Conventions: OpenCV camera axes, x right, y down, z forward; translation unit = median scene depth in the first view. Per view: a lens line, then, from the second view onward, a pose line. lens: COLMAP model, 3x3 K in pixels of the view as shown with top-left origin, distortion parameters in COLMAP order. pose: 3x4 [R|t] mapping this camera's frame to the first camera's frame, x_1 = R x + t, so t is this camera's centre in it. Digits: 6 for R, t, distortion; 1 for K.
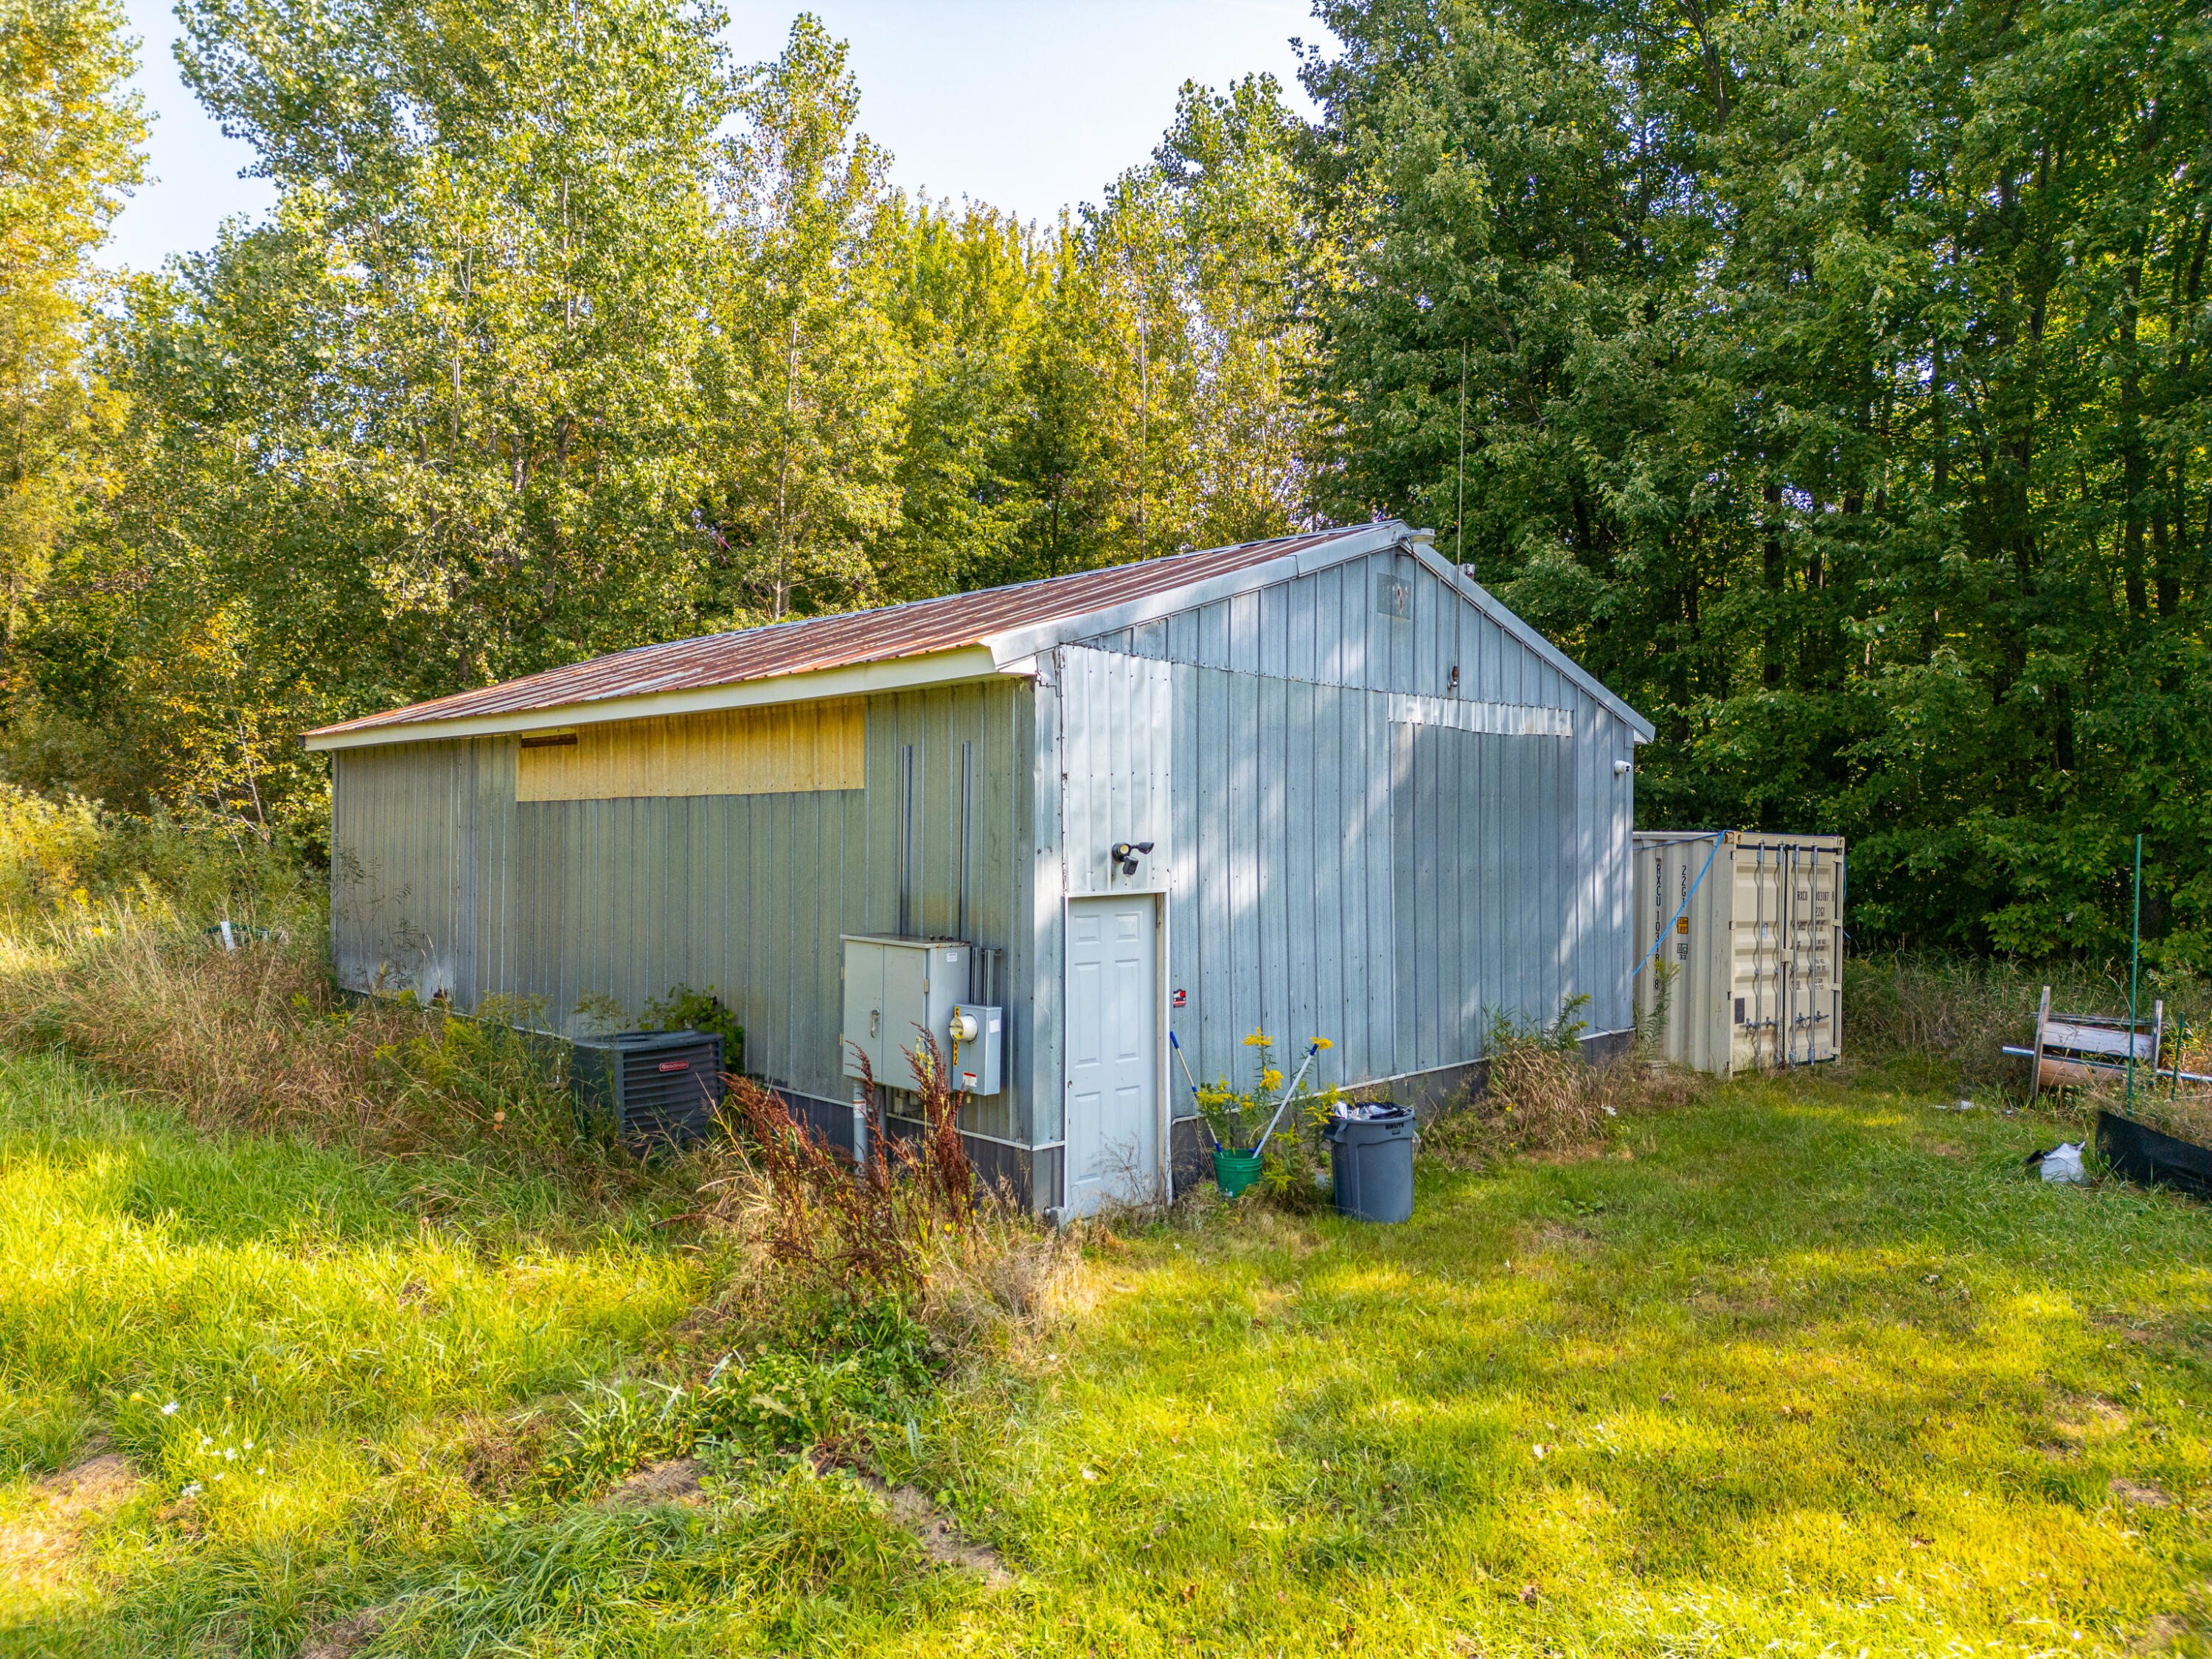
lens RADIAL K [[1559.8, 0, 1095.2], [0, 1559.8, 838.4], [0, 0, 1]] dist [0.073805, -0.064681]
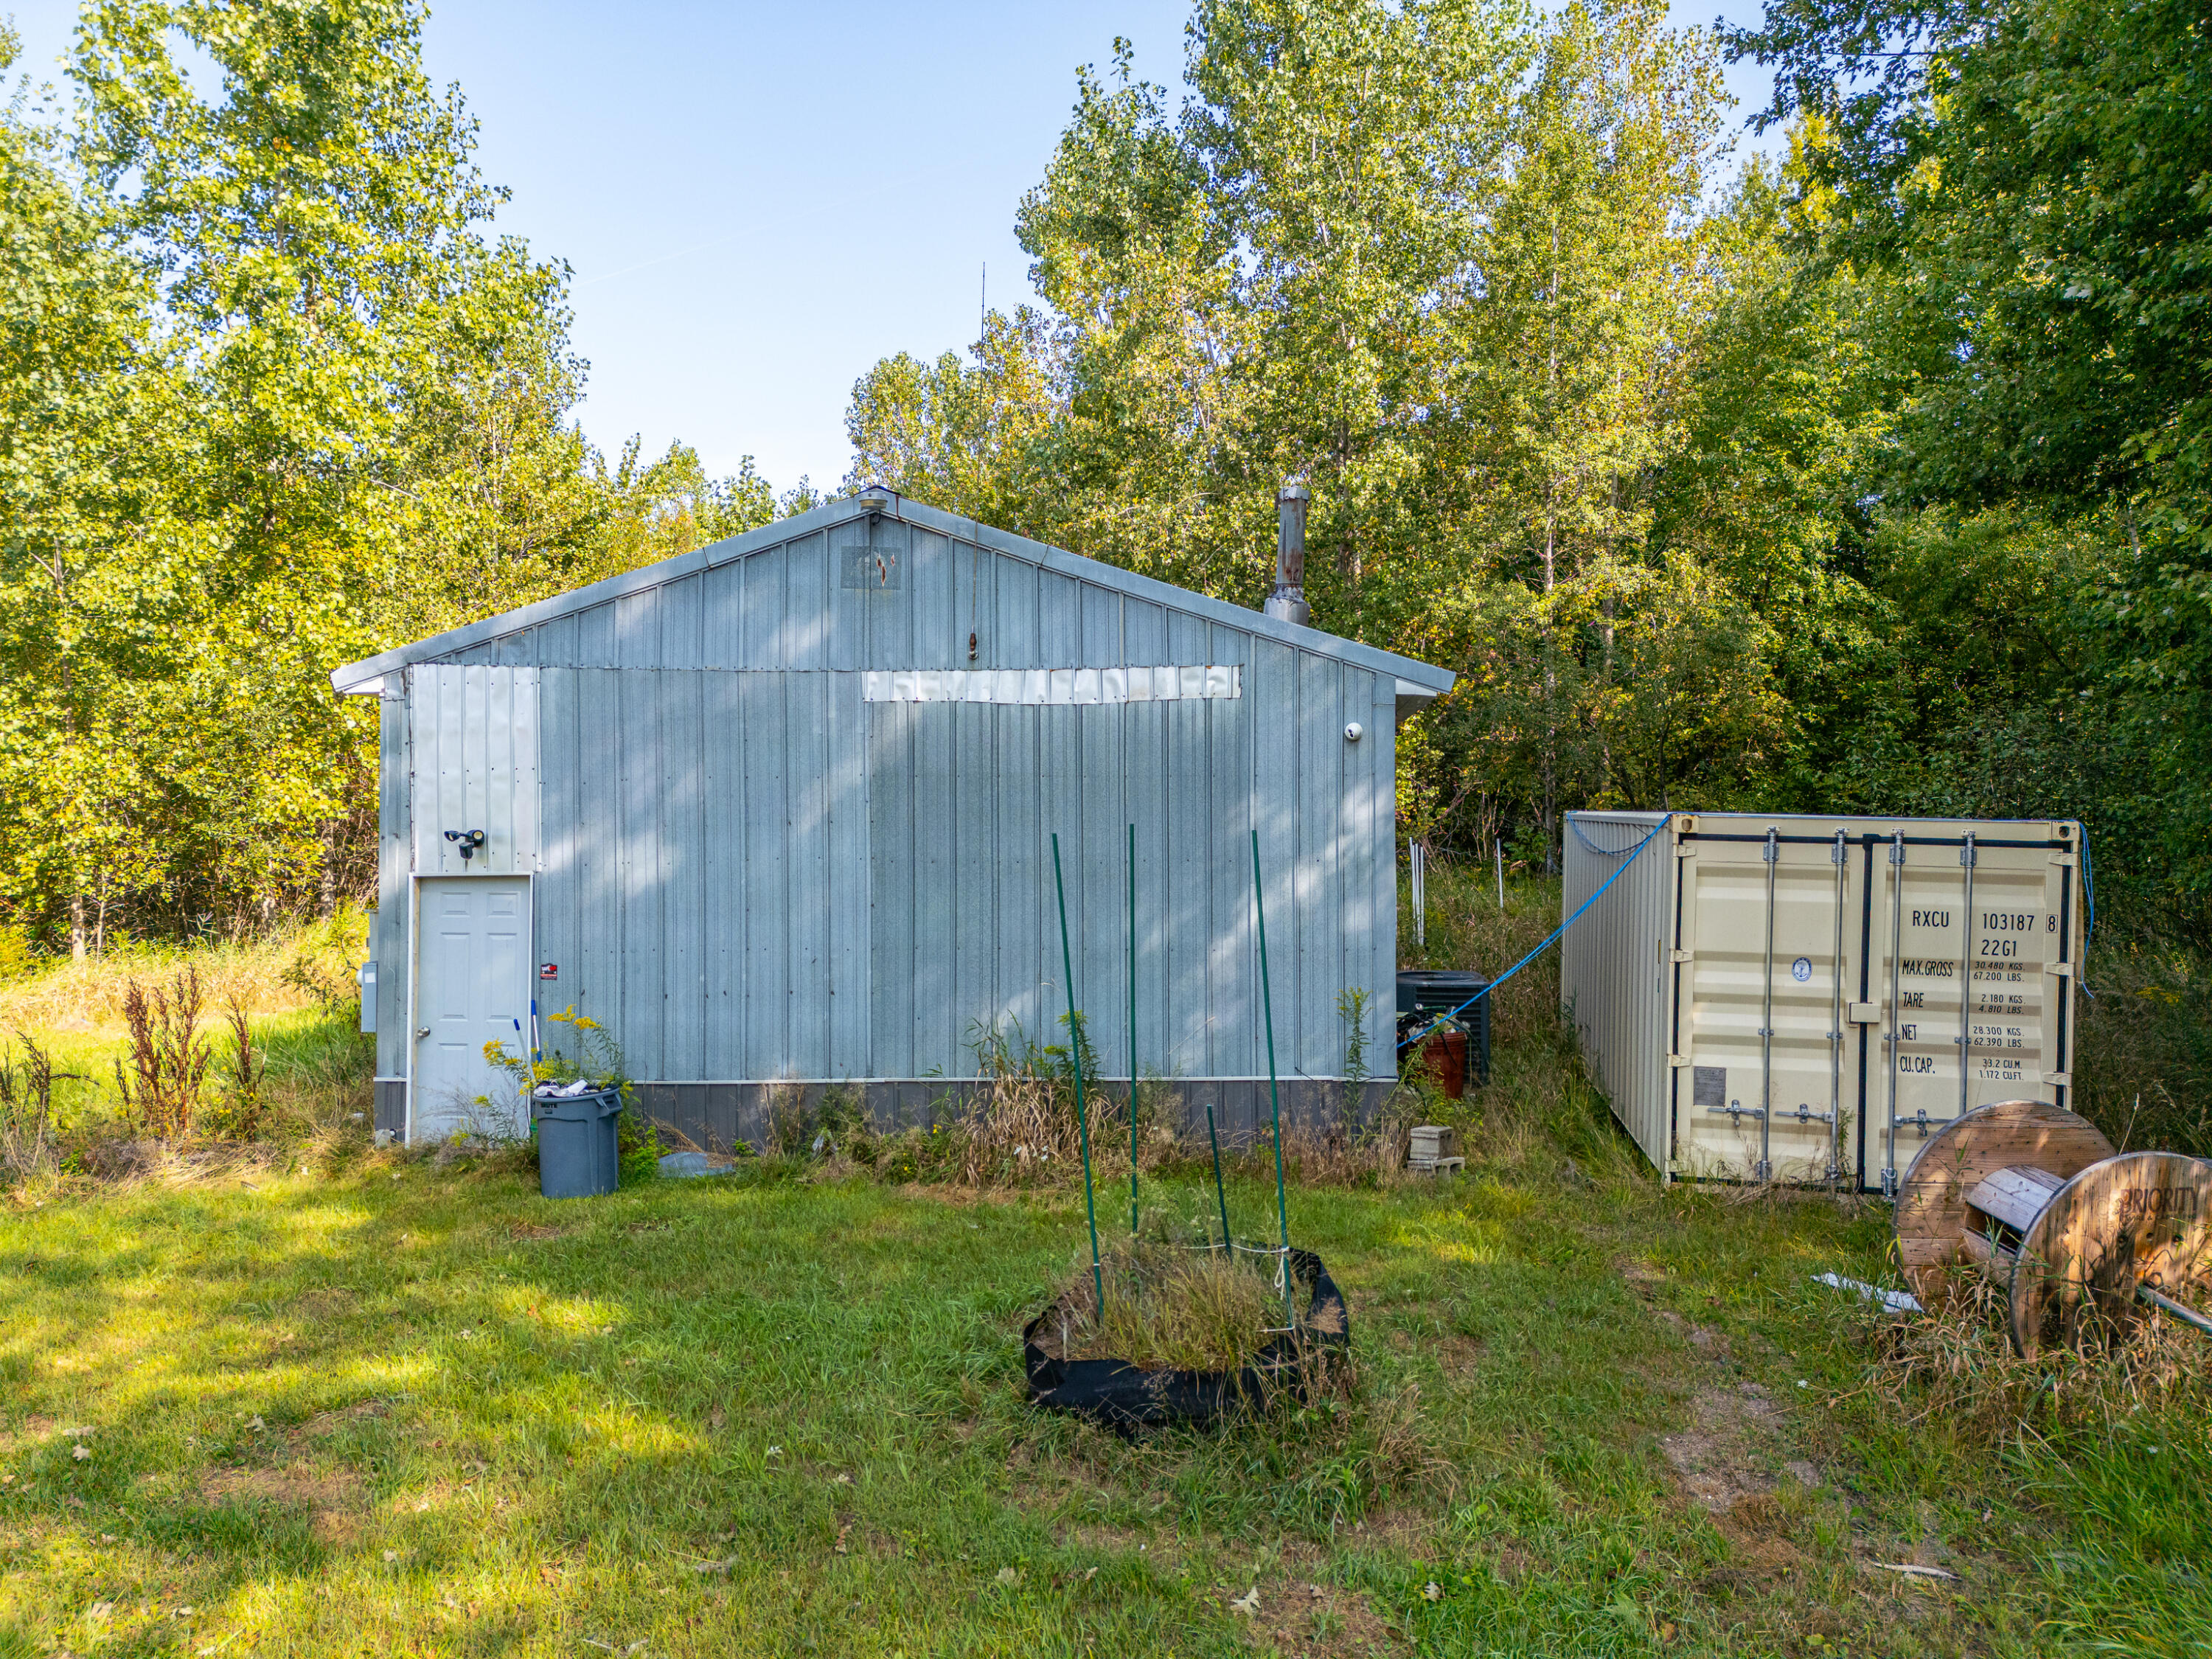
lens RADIAL K [[1559.8, 0, 1103.7], [0, 1559.8, 830.3], [0, 0, 1]] dist [0.073805, -0.064681]
pose [[0.630092, -0.002782, -0.776515, 0.843526], [-0.000136, 0.999993, -0.003694, 0.005553], [0.776520, 0.002433, 0.630087, 0.431359]]
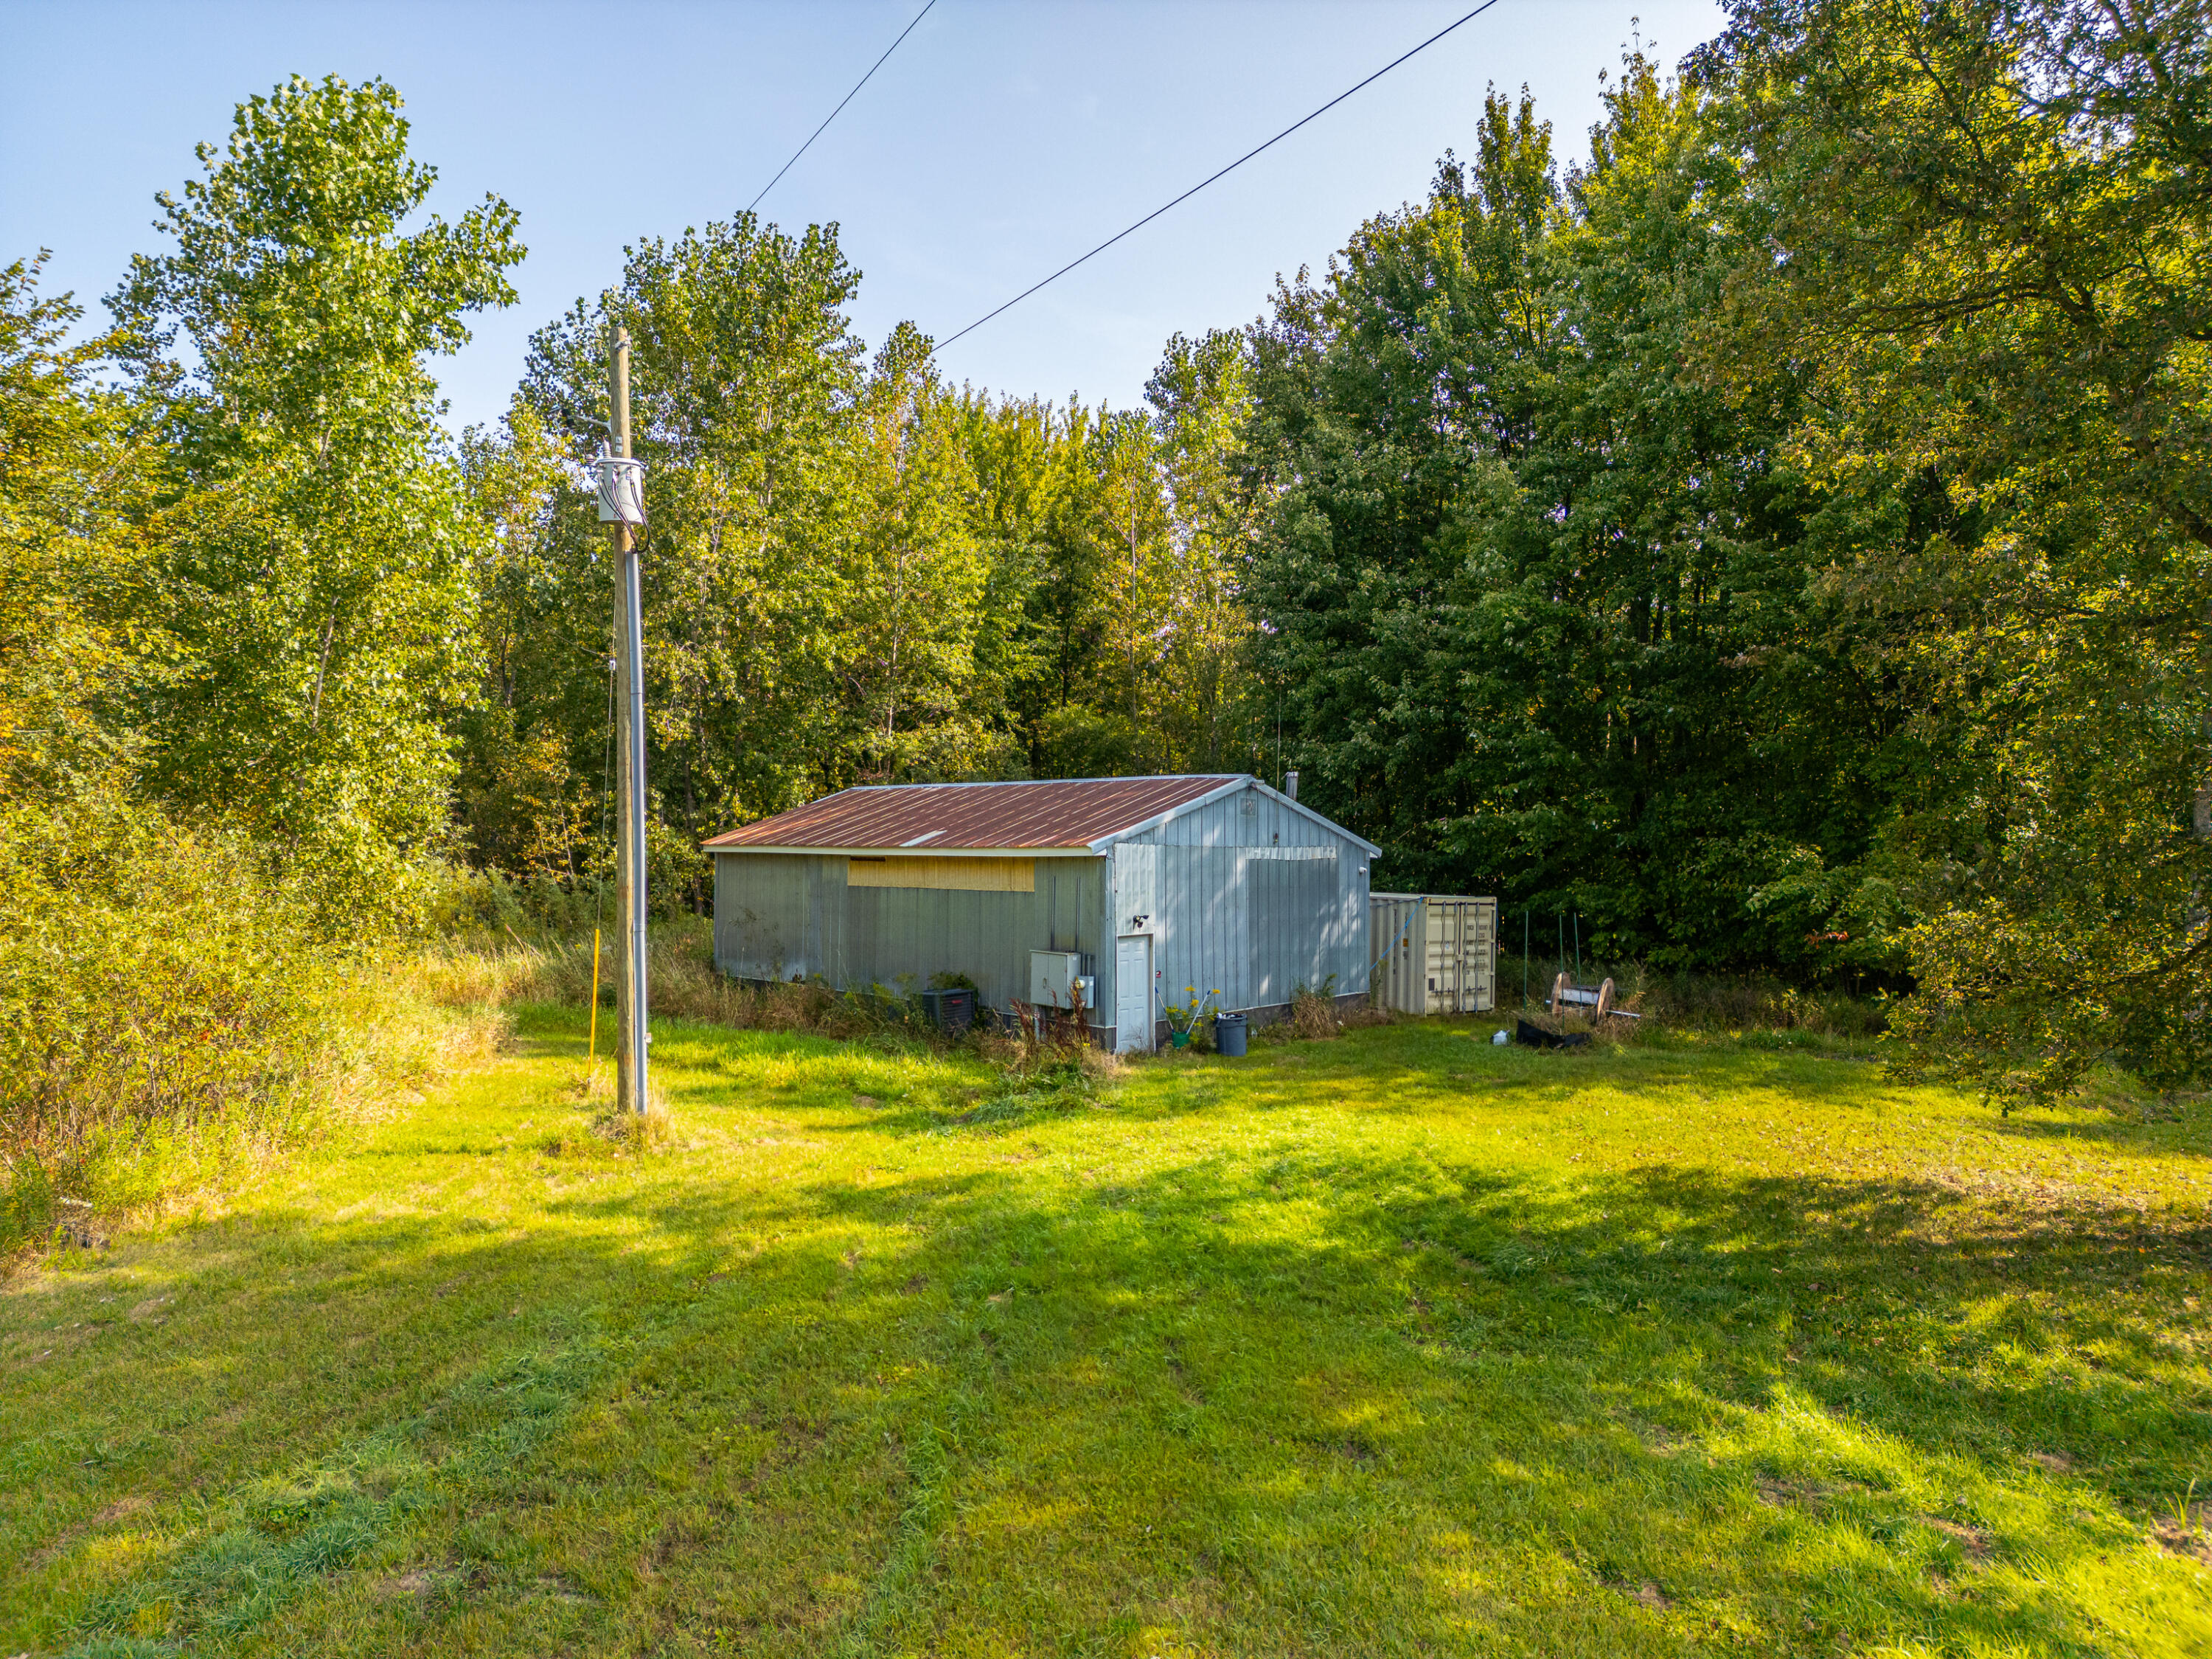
lens RADIAL K [[1559.8, 0, 1105.7], [0, 1559.8, 815.1], [0, 0, 1]] dist [0.073805, -0.064681]
pose [[0.999844, 0.000586, 0.017663, -0.057165], [-0.000283, 0.999852, -0.017177, -0.084143], [-0.017671, 0.017169, 0.999696, -1.145600]]
